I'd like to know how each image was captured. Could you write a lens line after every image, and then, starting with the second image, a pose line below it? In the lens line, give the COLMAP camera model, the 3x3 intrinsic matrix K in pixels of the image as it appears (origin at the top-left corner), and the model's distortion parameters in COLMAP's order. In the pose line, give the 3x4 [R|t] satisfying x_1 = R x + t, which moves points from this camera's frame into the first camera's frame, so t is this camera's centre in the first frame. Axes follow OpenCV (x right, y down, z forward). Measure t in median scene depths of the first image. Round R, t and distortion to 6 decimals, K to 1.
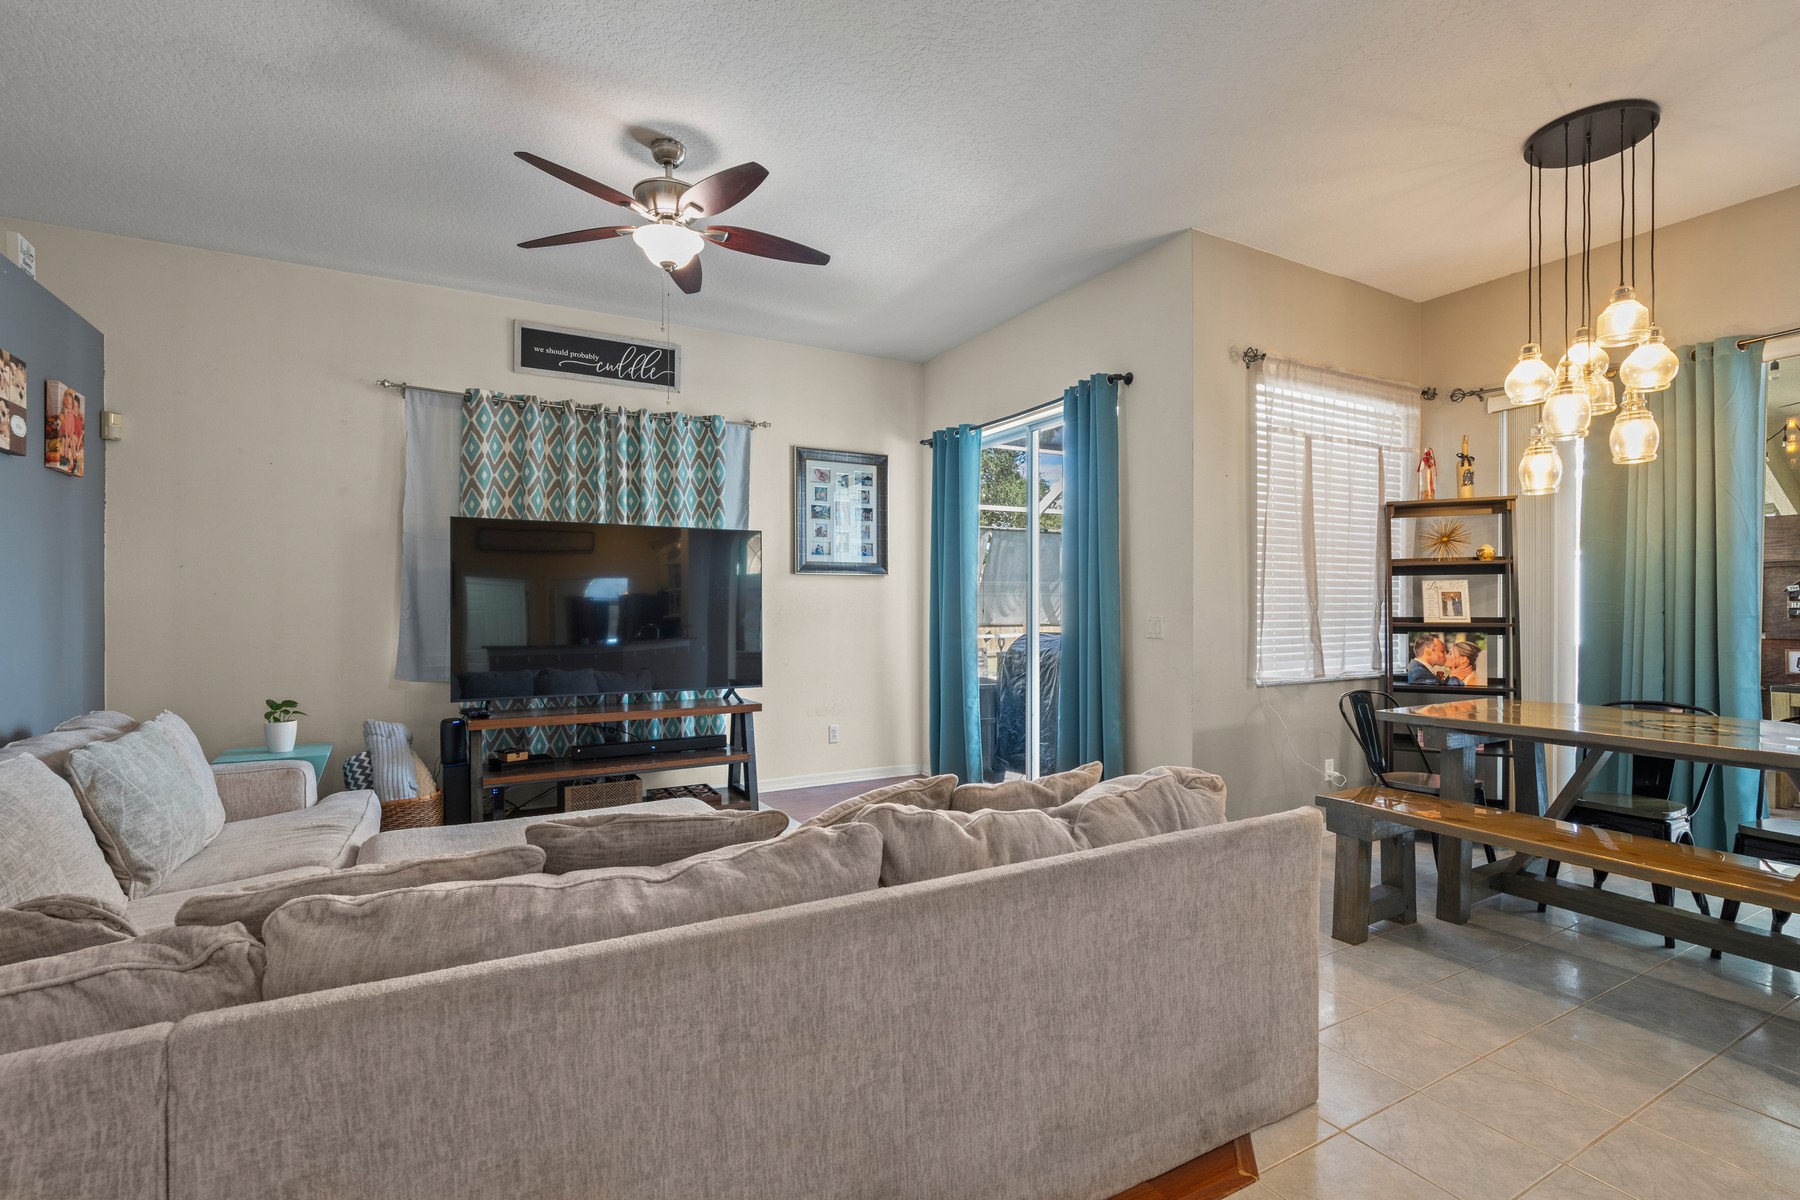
lens RADIAL K [[827.5, 0, 908.3], [0, 827.5, 609.5], [0, 0, 1]] dist [-0.014378, 0.003764]
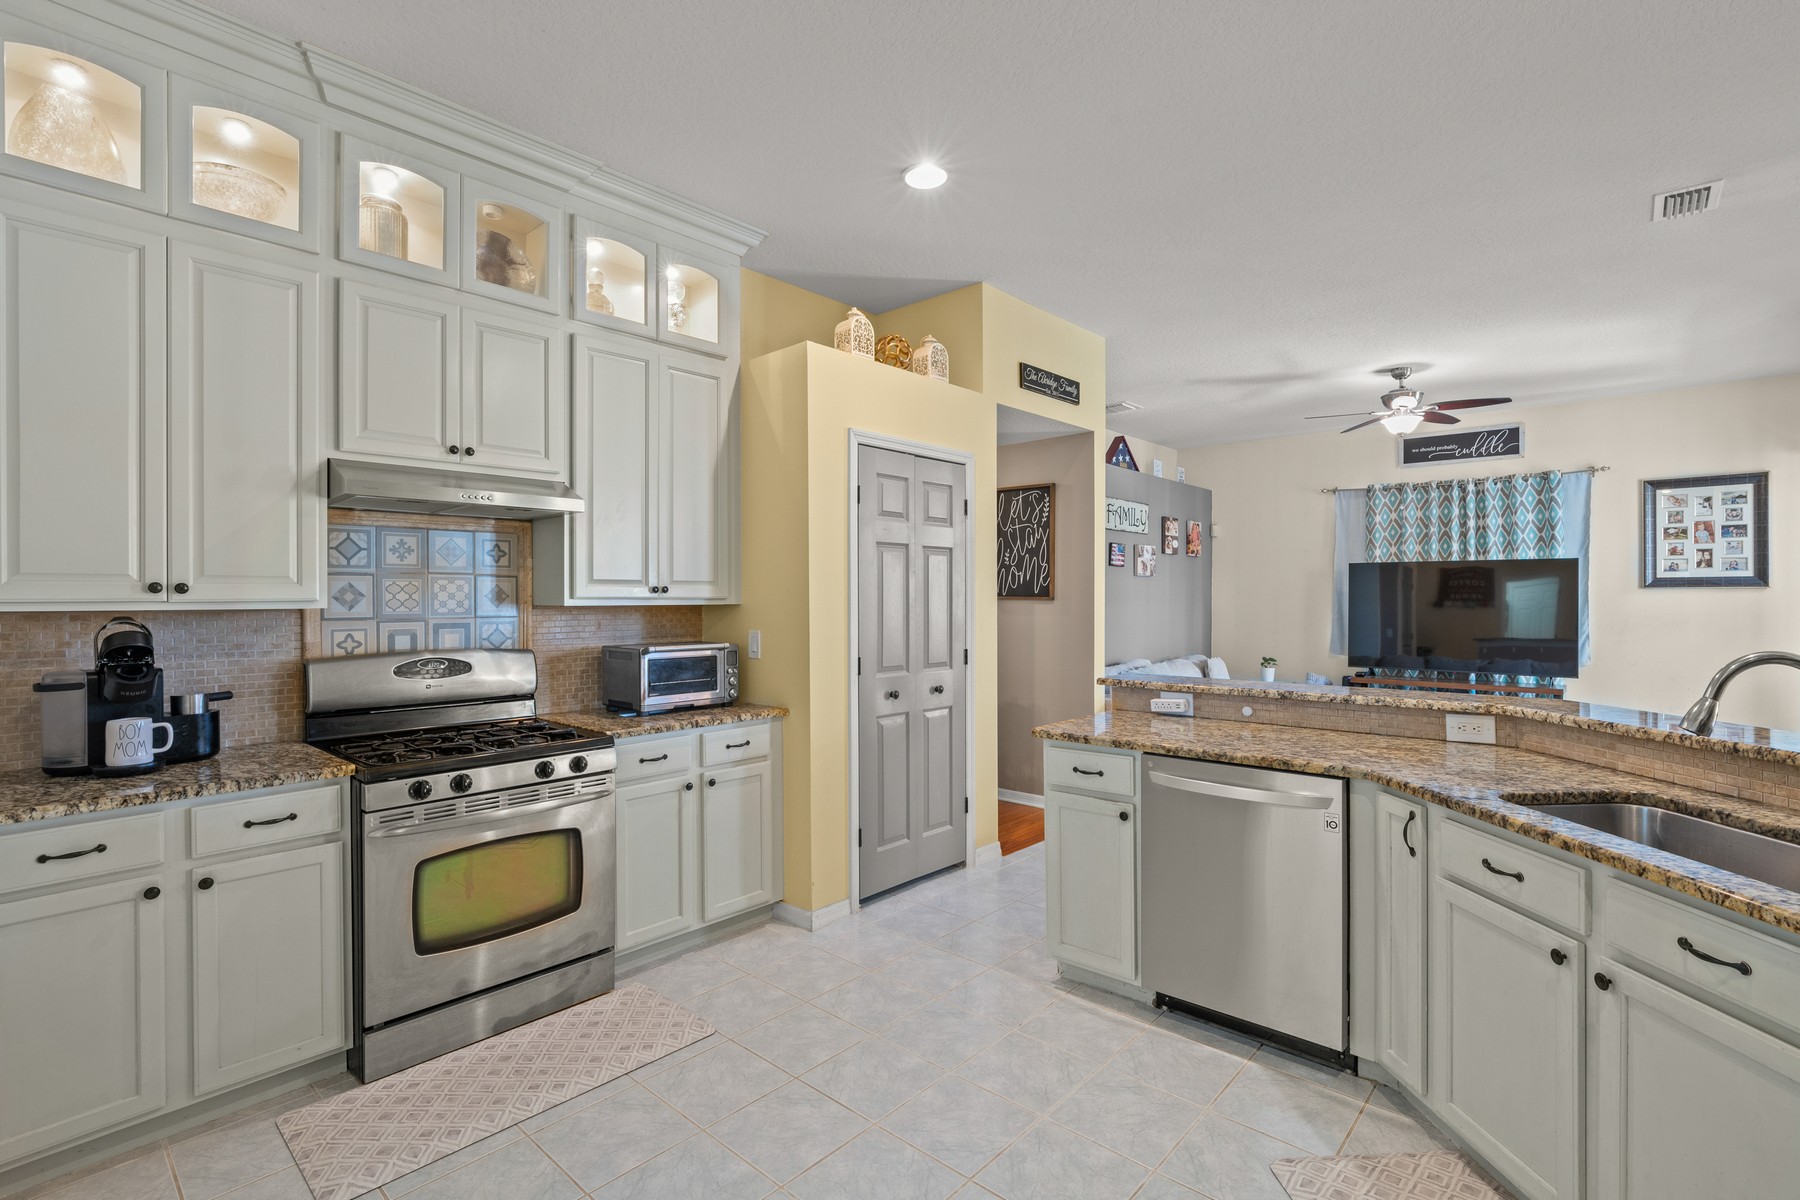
lens RADIAL K [[827.5, 0, 912.5], [0, 827.5, 596.9], [0, 0, 1]] dist [-0.014378, 0.003764]
pose [[0.327350, -0.000521, -0.944903, 0.736196], [-0.004743, 0.999986, -0.002194, -0.027522], [0.944891, 0.005200, 0.327343, -0.430160]]
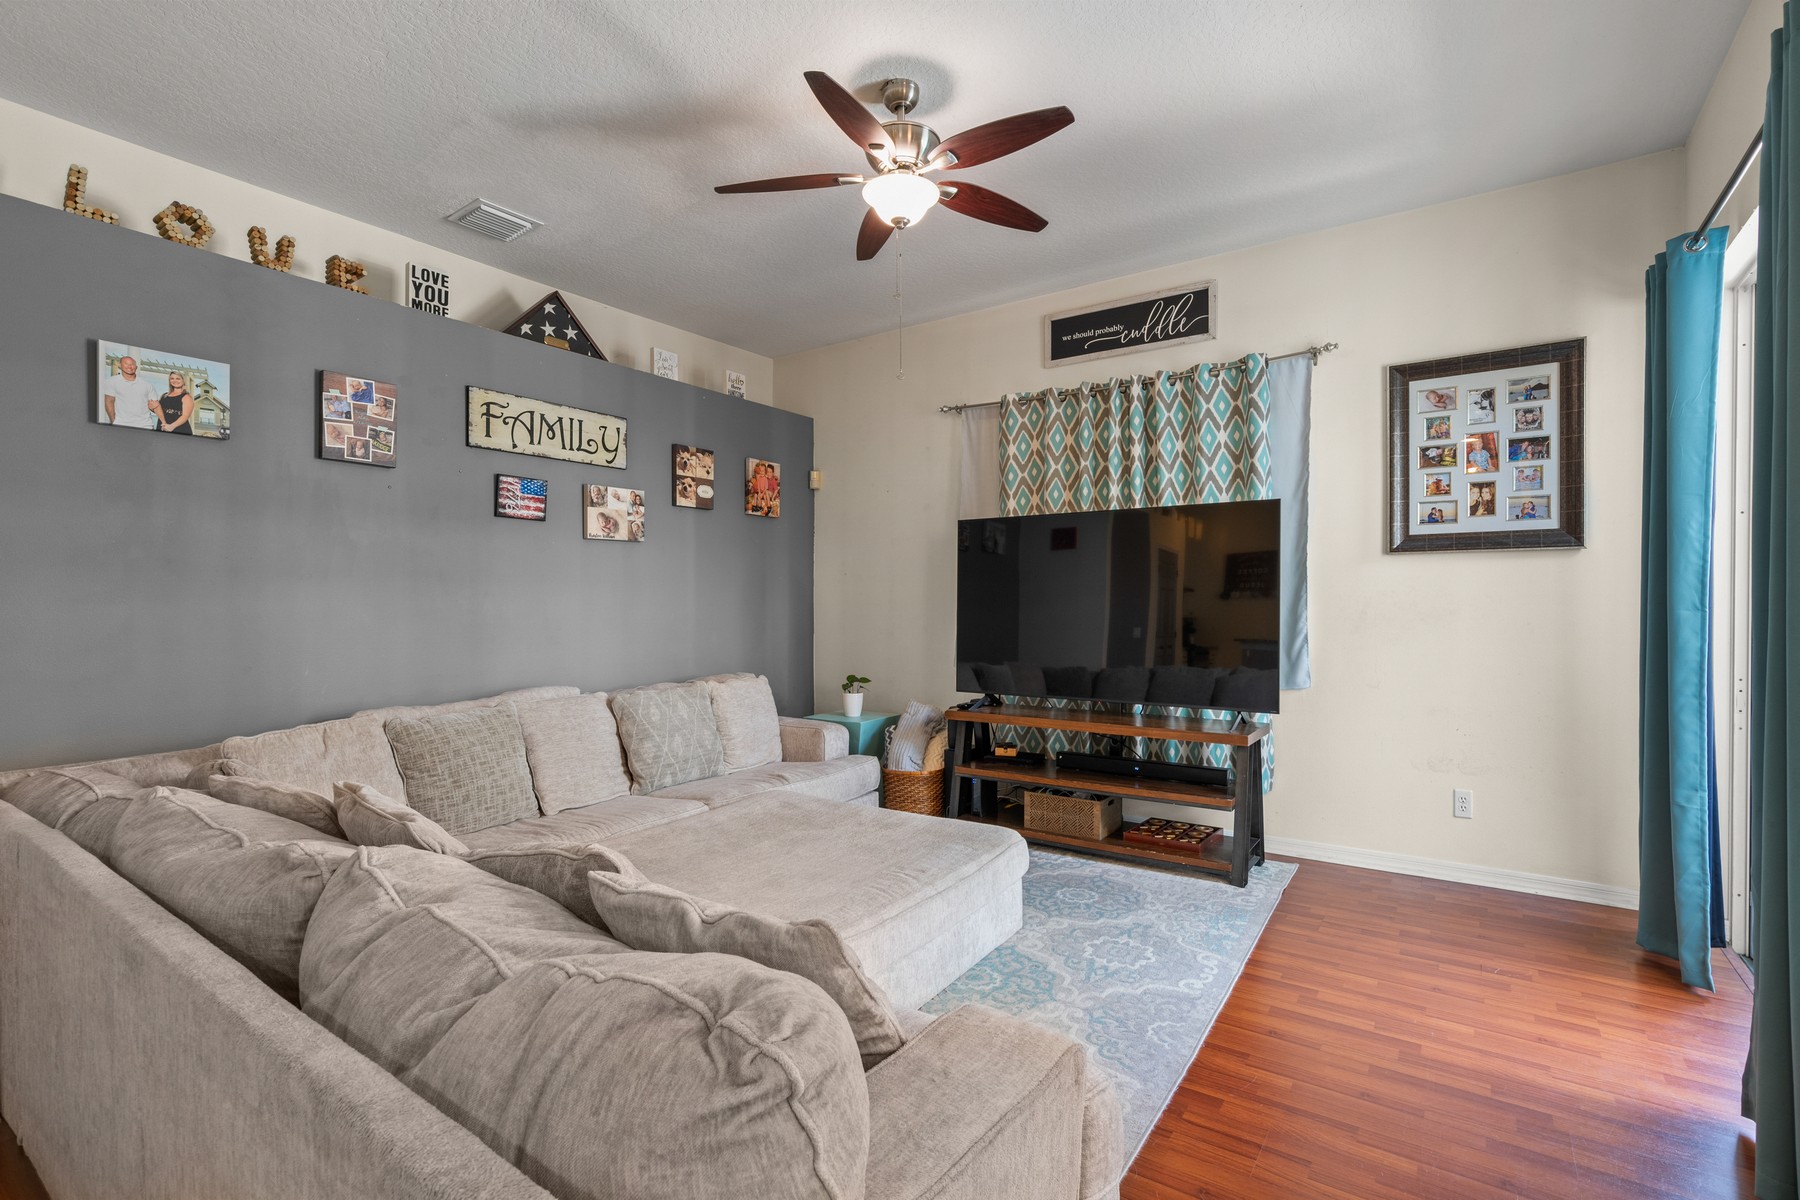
lens RADIAL K [[827.5, 0, 910.6], [0, 827.5, 609.9], [0, 0, 1]] dist [-0.014378, 0.003764]
pose [[0.440991, 0.006839, -0.897486, 0.348486], [-0.000669, 0.999973, 0.007291, -0.002808], [0.897512, -0.002615, 0.440983, 0.412522]]
